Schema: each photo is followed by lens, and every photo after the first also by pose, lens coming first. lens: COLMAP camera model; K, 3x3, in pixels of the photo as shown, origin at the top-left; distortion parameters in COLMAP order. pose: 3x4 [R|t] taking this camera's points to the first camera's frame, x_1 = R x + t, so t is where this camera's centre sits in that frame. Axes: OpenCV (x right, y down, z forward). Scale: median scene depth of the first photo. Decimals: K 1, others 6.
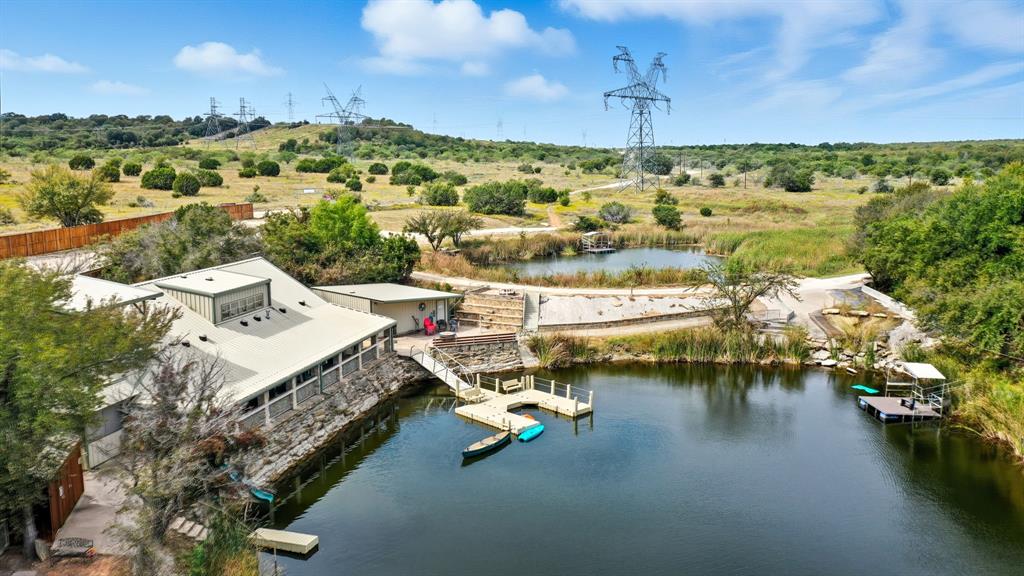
lens RADIAL K [[801.0, 0, 512.0], [0, 801.0, 288.0], [0, 0, 1]] dist [0.001713, -0.003217]
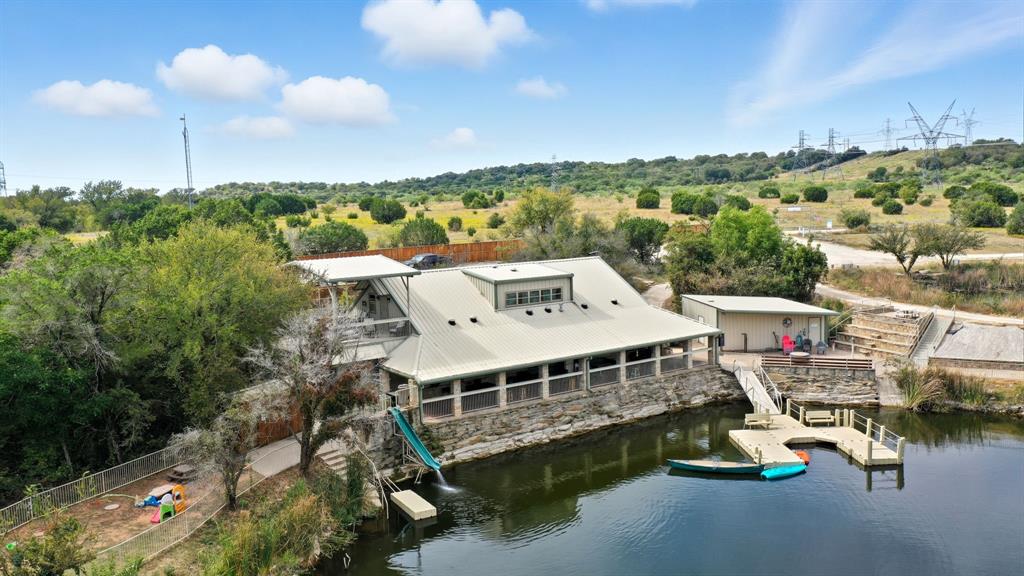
lens RADIAL K [[801.0, 0, 512.0], [0, 801.0, 288.0], [0, 0, 1]] dist [0.001713, -0.003217]
pose [[0.750626, 0.045440, -0.659163, 0.232238], [-0.073966, 0.997140, -0.015490, 0.021032], [0.656575, 0.060382, 0.751840, 0.141245]]
